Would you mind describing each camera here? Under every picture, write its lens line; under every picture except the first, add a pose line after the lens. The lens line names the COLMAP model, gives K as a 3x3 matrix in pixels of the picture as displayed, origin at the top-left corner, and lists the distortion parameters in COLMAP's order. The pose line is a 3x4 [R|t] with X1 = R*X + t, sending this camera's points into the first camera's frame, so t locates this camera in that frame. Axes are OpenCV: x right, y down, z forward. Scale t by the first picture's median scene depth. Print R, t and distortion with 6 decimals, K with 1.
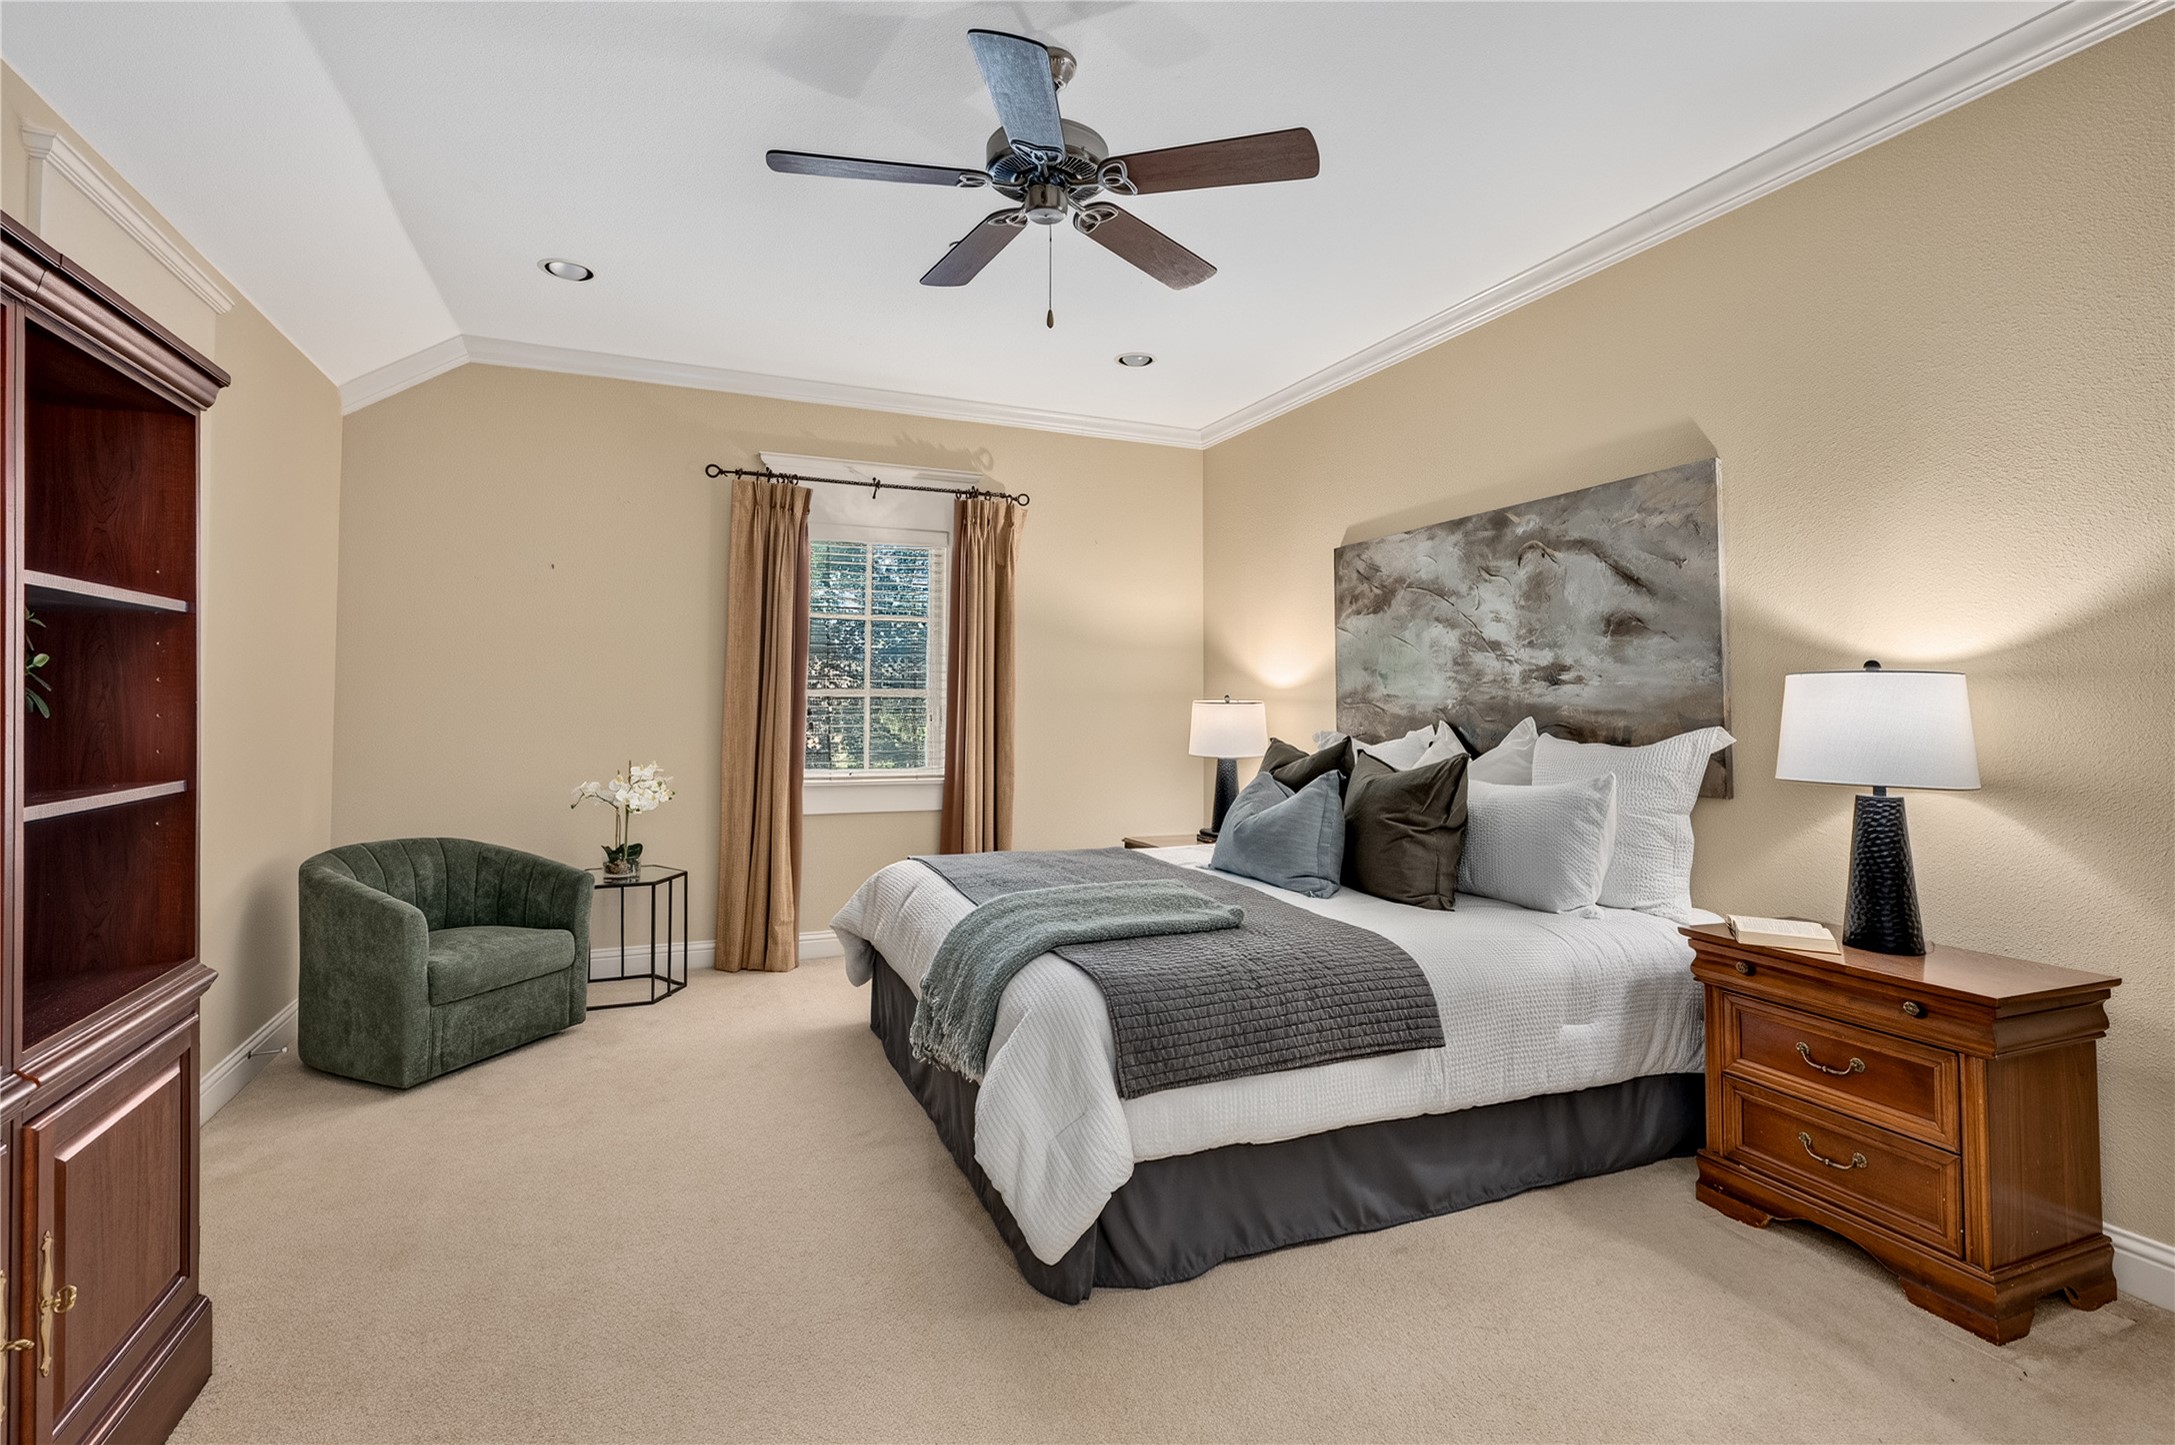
lens RADIAL K [[985.7, 0, 1077.4], [0, 985.7, 681.3], [0, 0, 1]] dist [0.009654, 0.000006]
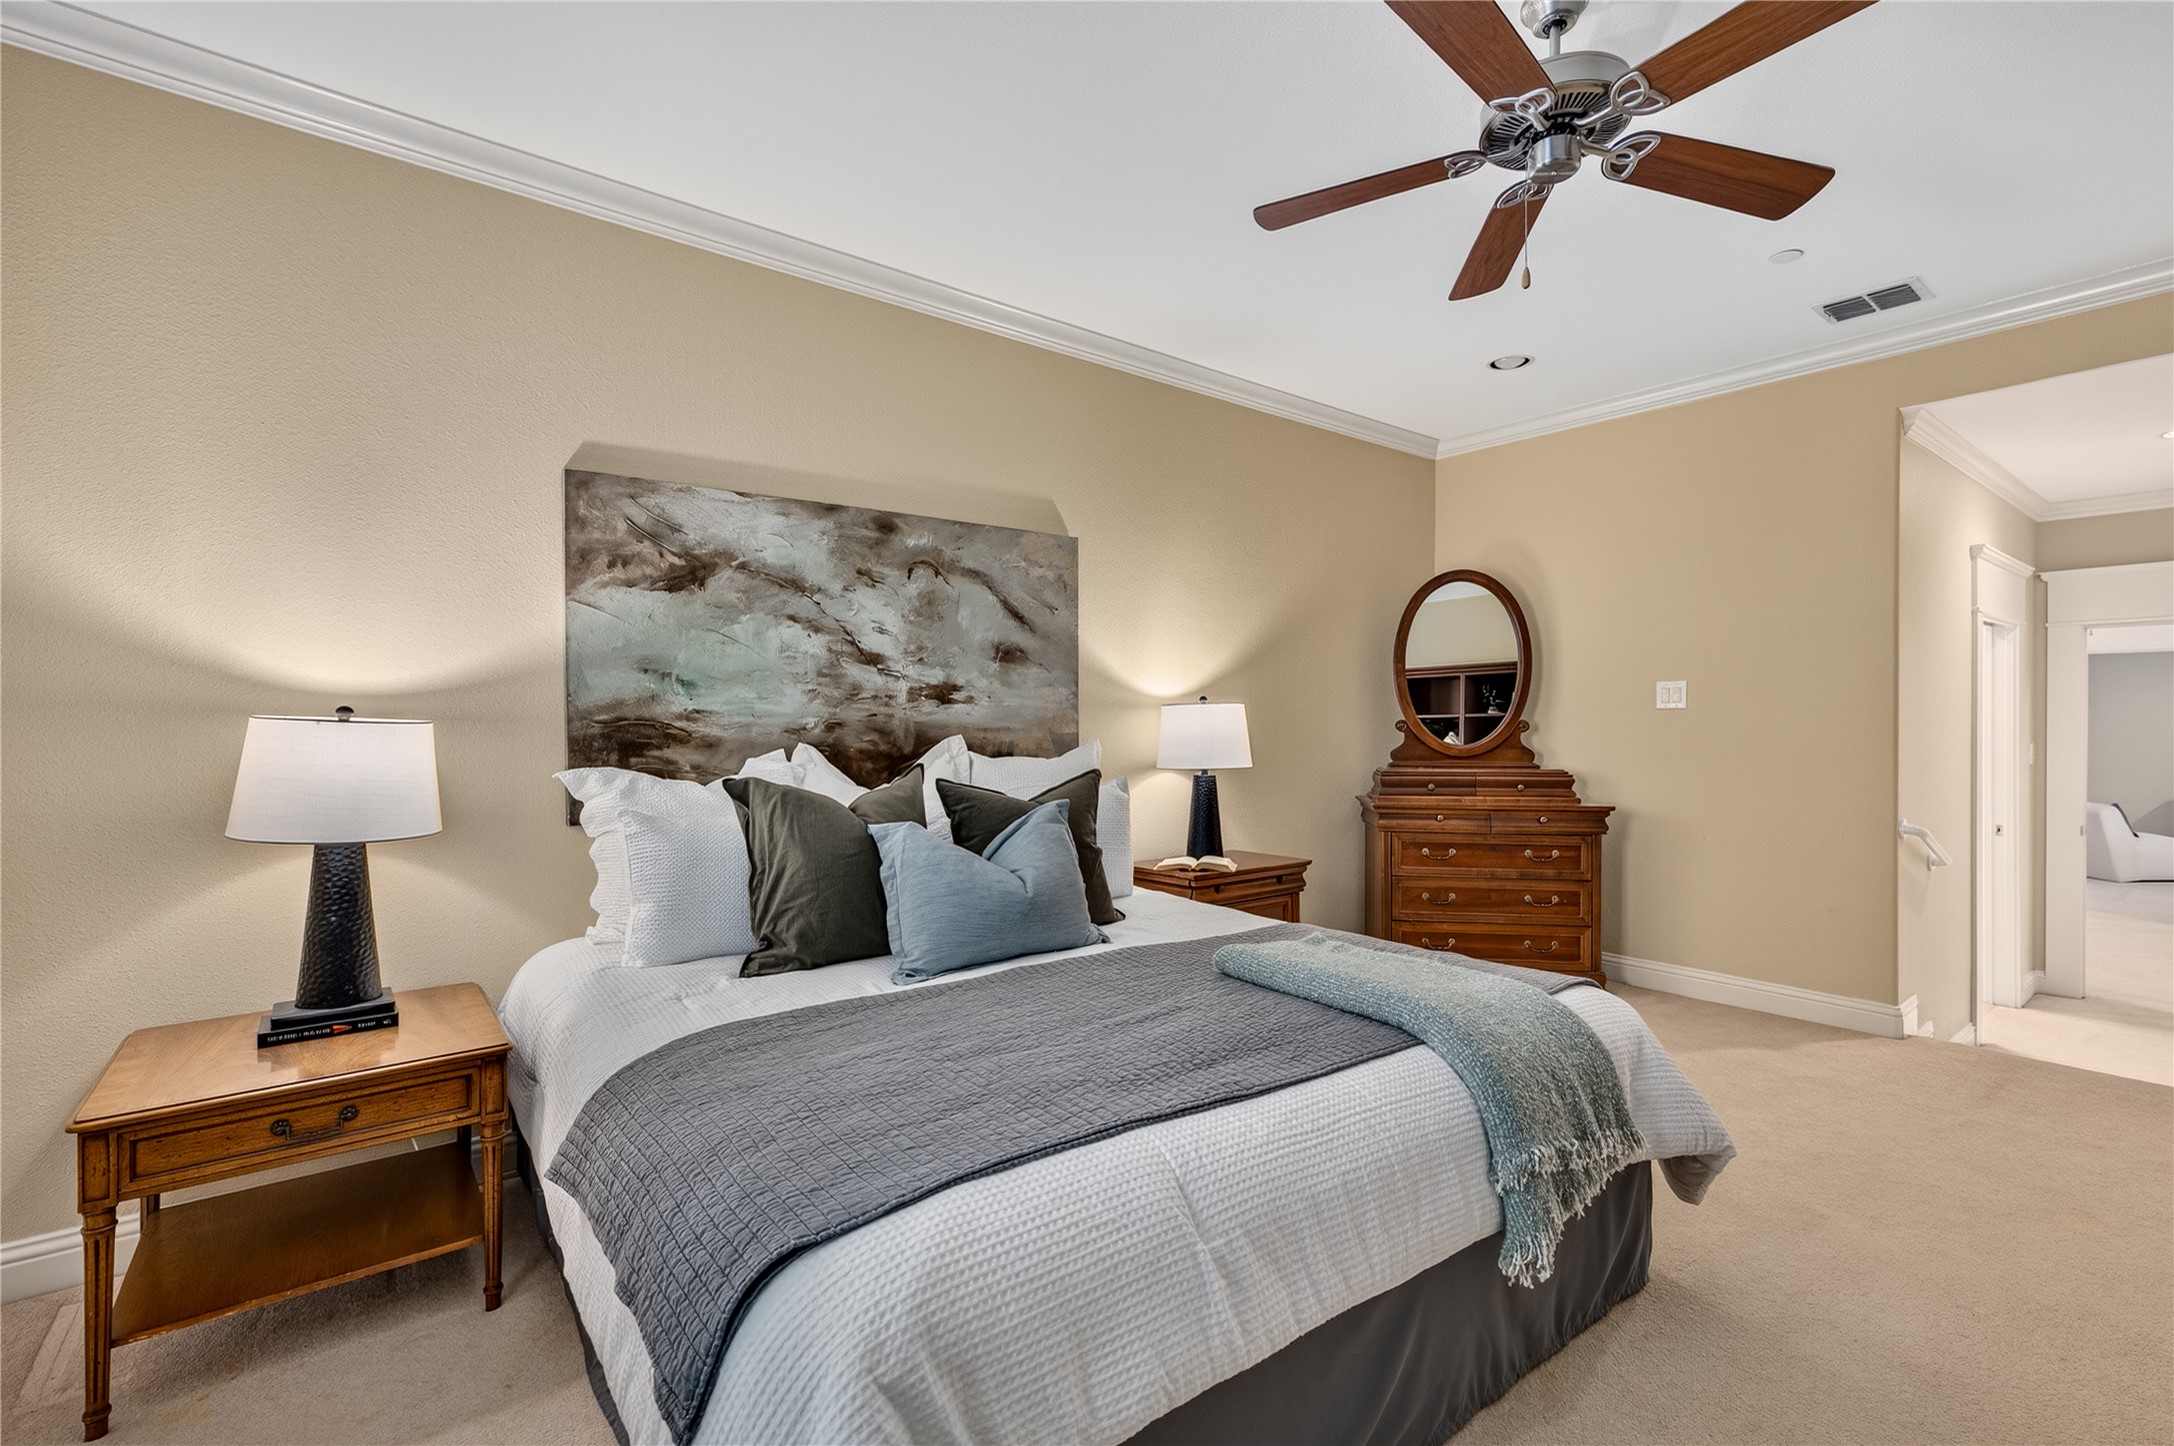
lens RADIAL K [[985.2, 0, 1089.4], [0, 985.2, 729.3], [0, 0, 1]] dist [0.009654, 0.000006]
pose [[-0.256010, 0.000253, 0.966674, -0.518313], [-0.013723, 0.999898, -0.003896, 0.030450], [-0.966577, -0.014263, -0.255981, 1.059741]]
